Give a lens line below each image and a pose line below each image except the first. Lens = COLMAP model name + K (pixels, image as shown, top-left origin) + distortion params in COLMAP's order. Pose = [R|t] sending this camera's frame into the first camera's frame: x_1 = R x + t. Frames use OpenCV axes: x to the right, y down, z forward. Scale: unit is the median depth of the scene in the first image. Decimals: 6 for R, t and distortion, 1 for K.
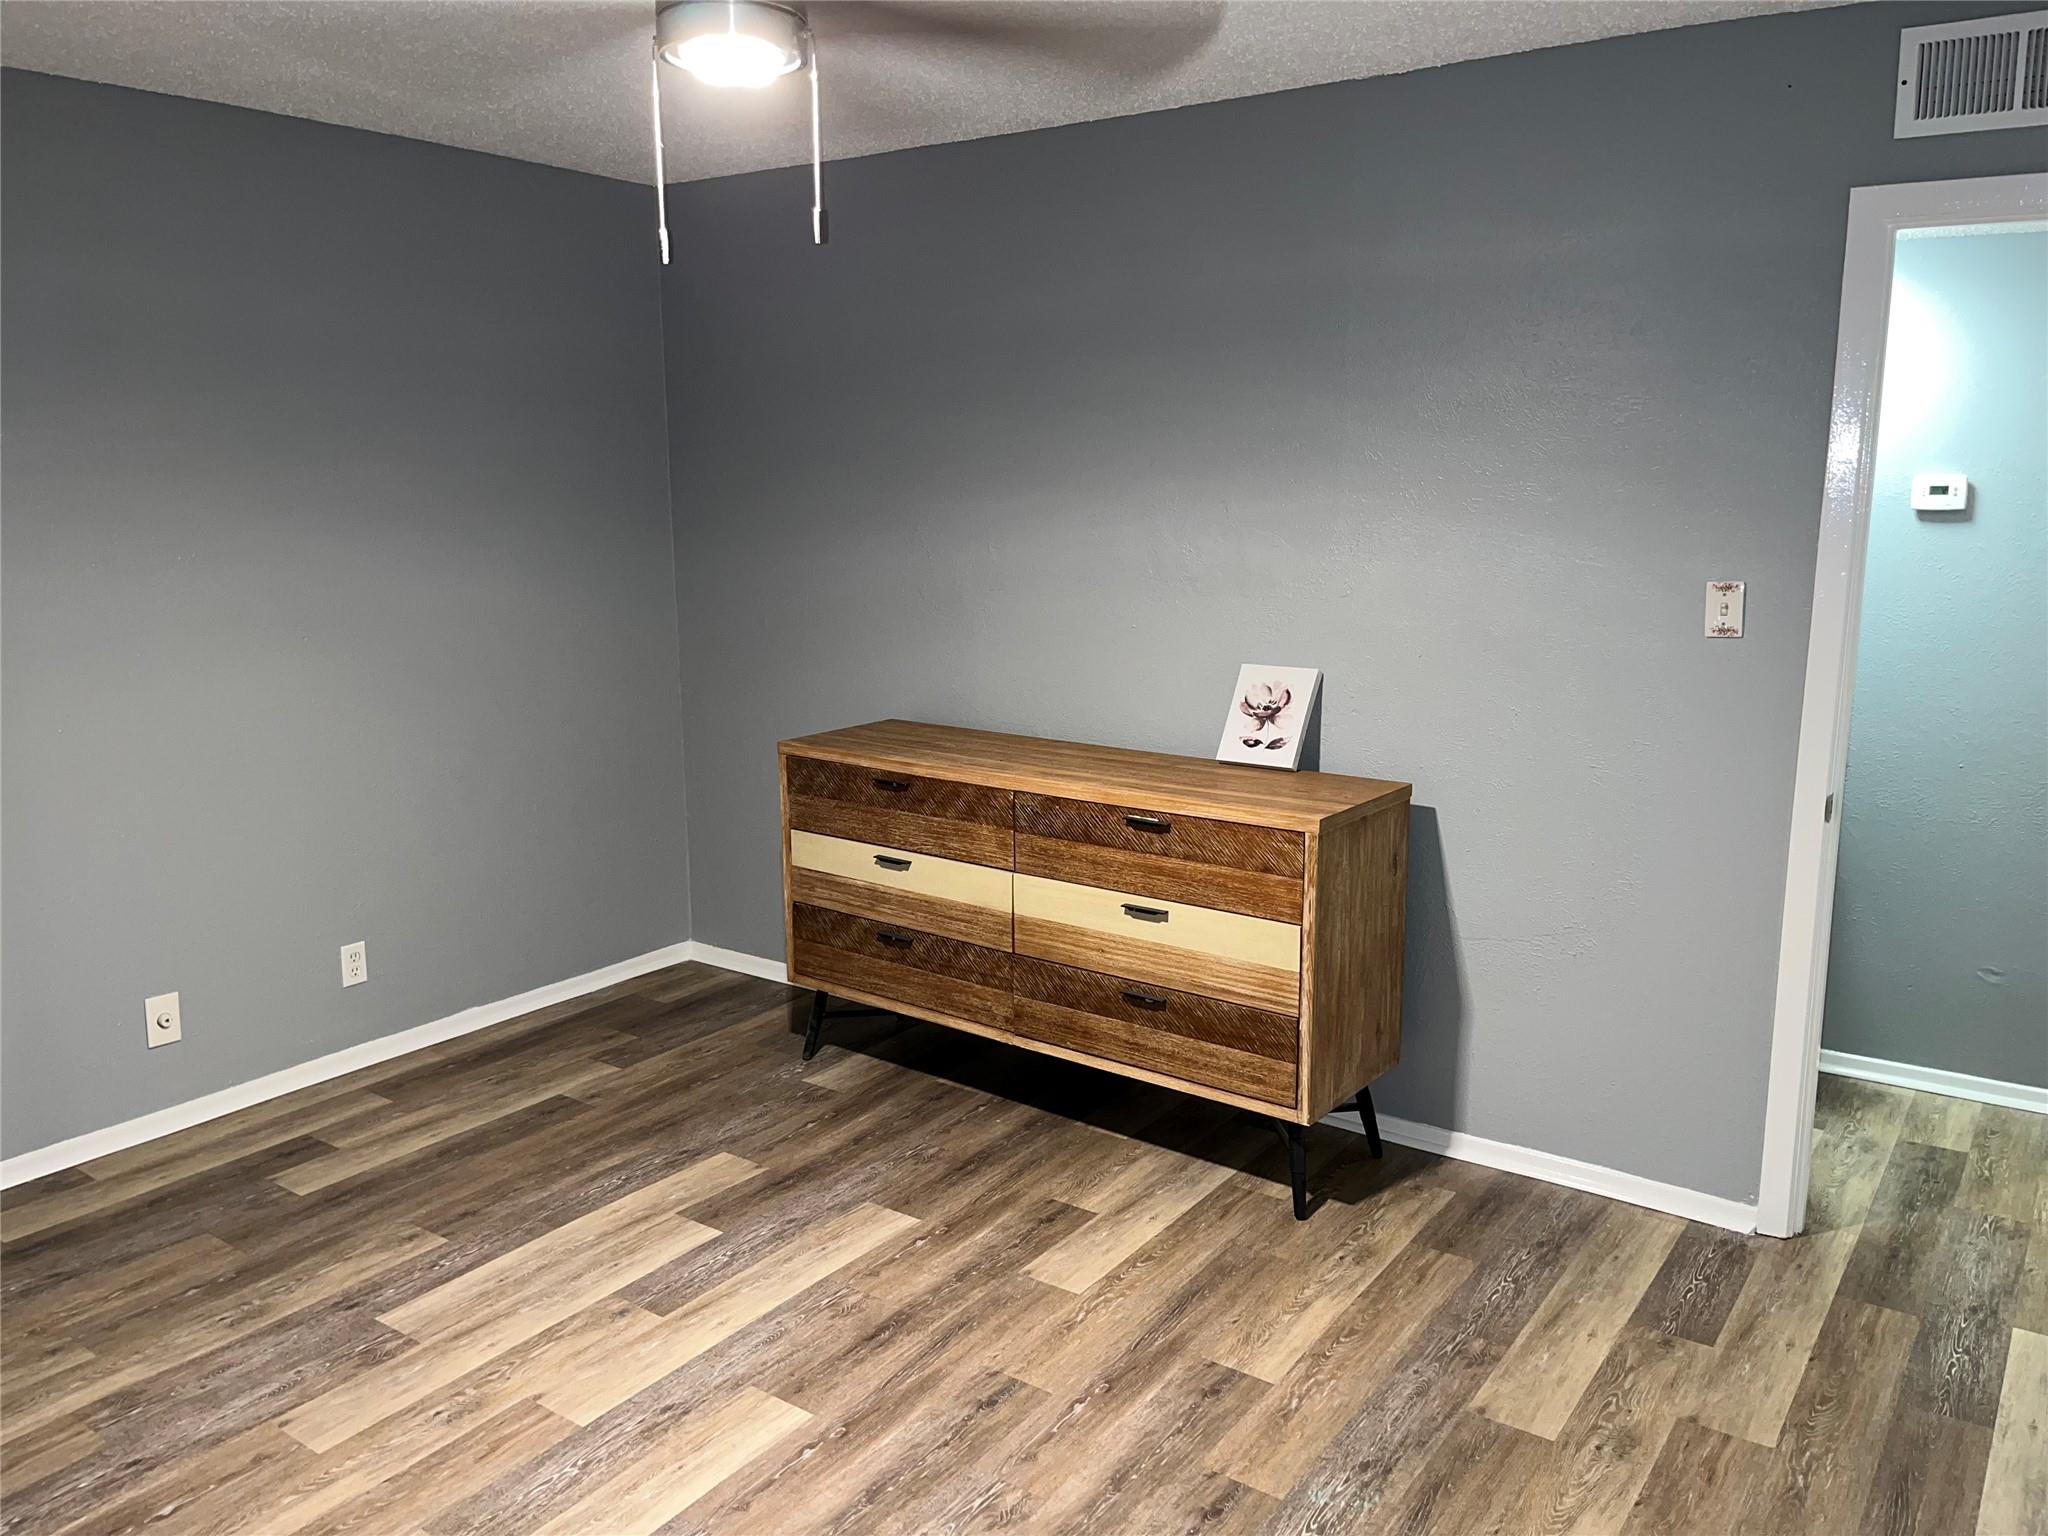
lens RADIAL K [[1579.2, 0, 1014.7], [0, 1579.2, 764.5], [0, 0, 1]] dist [0.052759, -0.050188]
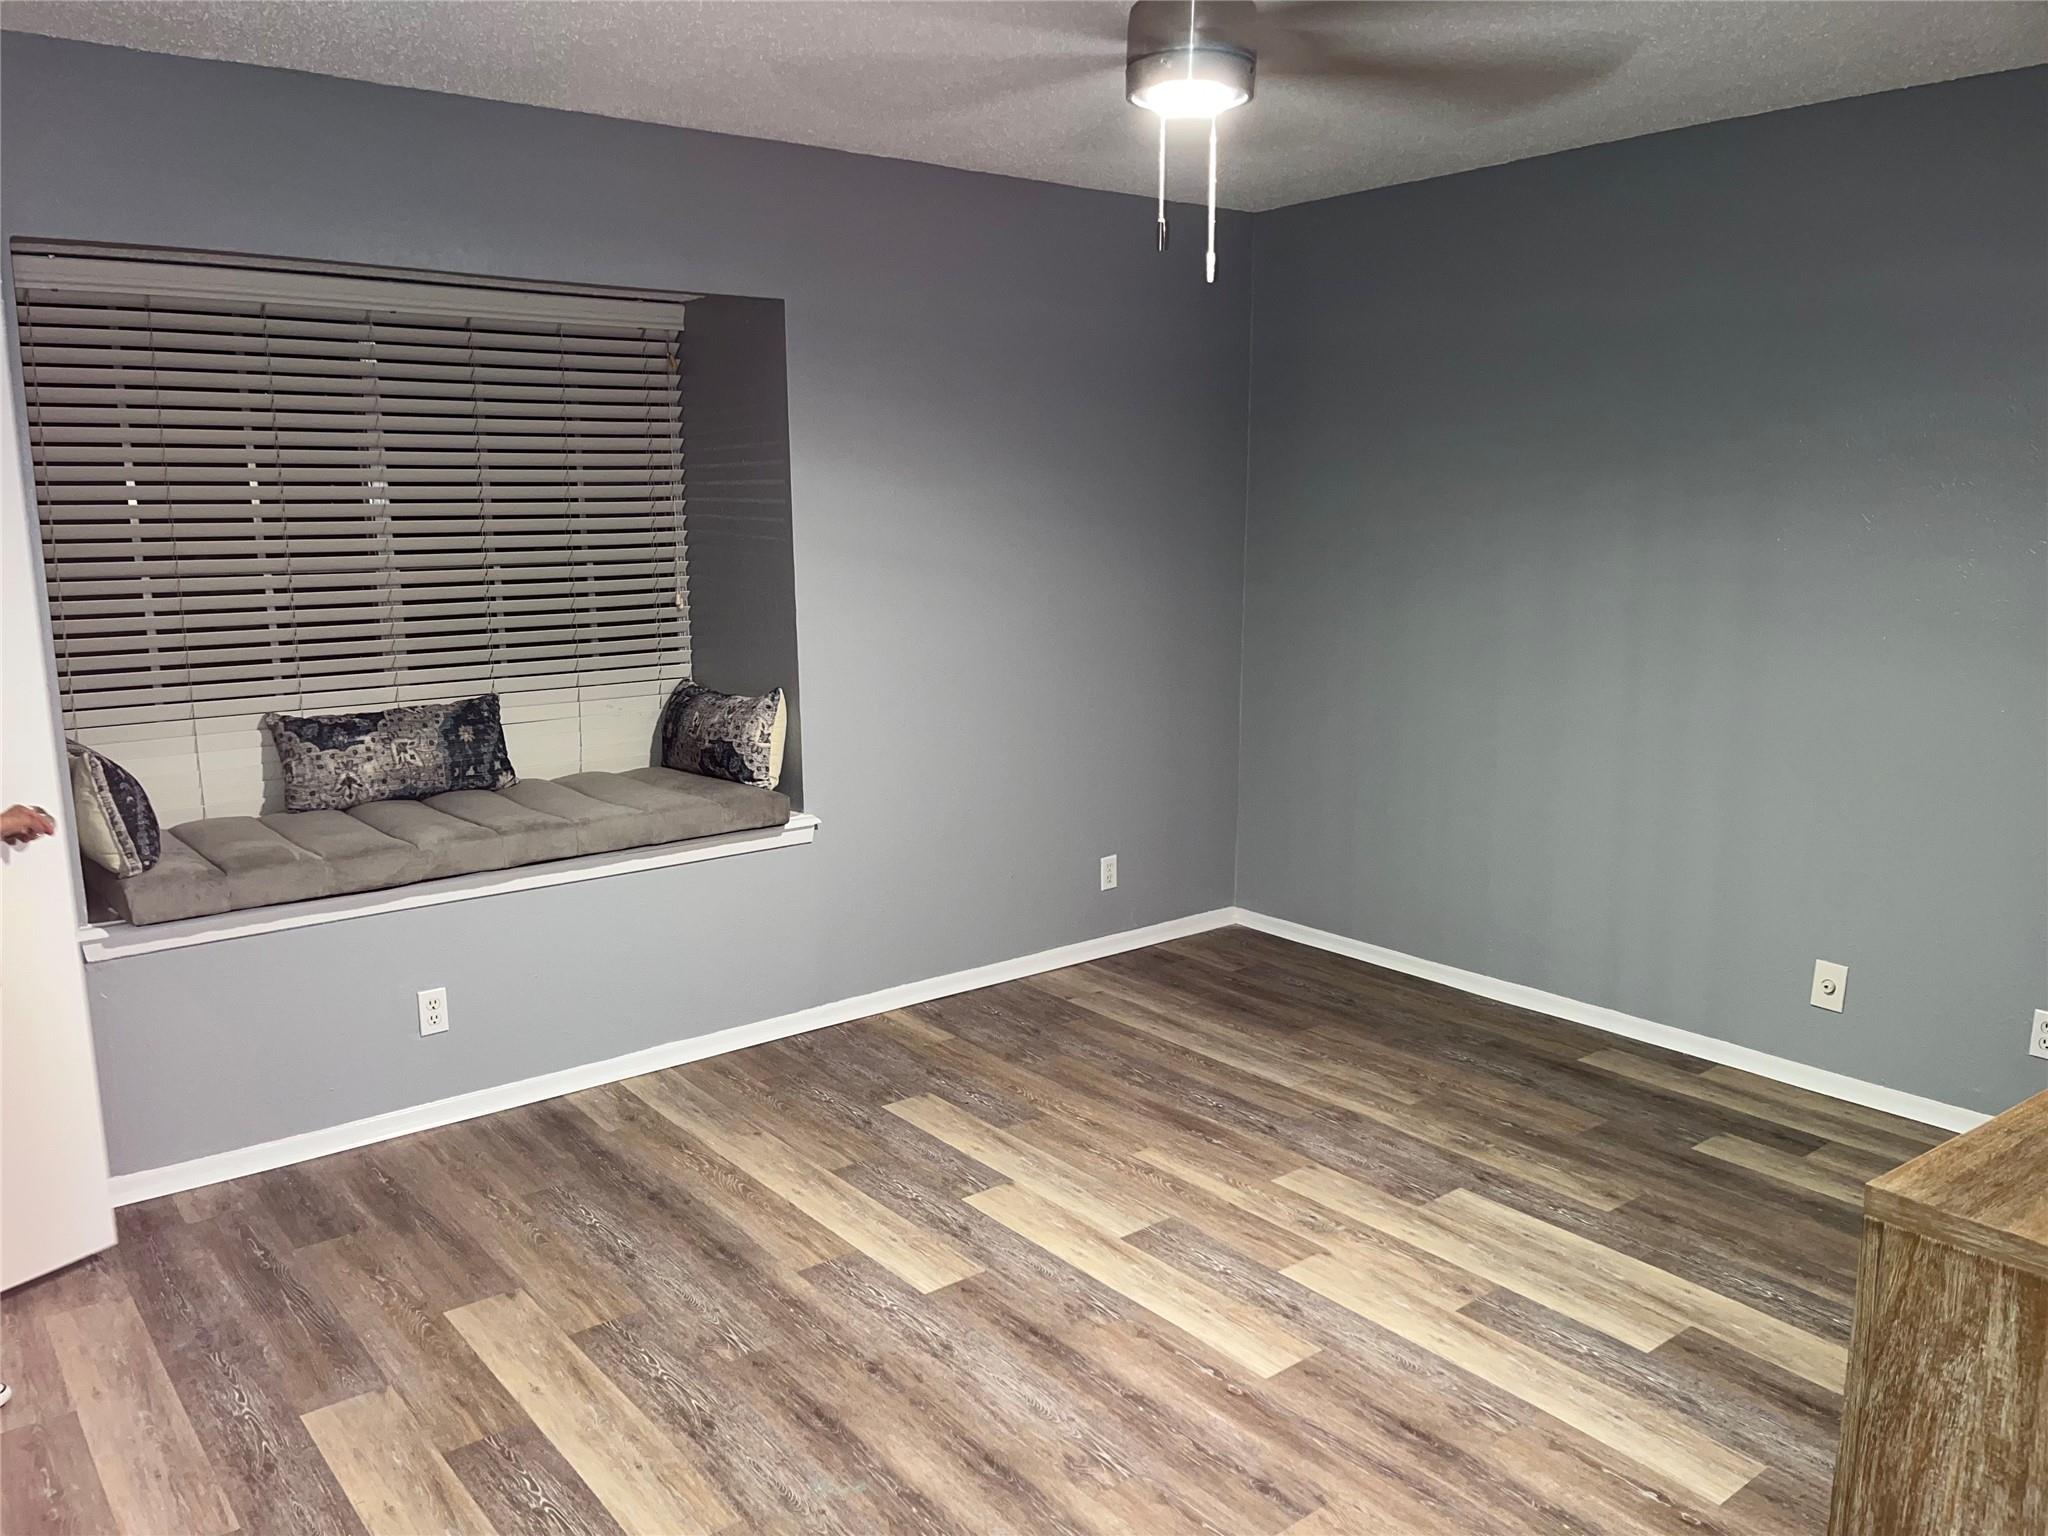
lens RADIAL K [[1579.2, 0, 1012.5], [0, 1579.2, 767.0], [0, 0, 1]] dist [0.052759, -0.050188]
pose [[-0.287041, 0.172288, -0.942297, 0.717143], [-0.172524, 0.958309, 0.227769, -0.152293], [0.942254, 0.227948, -0.245350, 0.883378]]
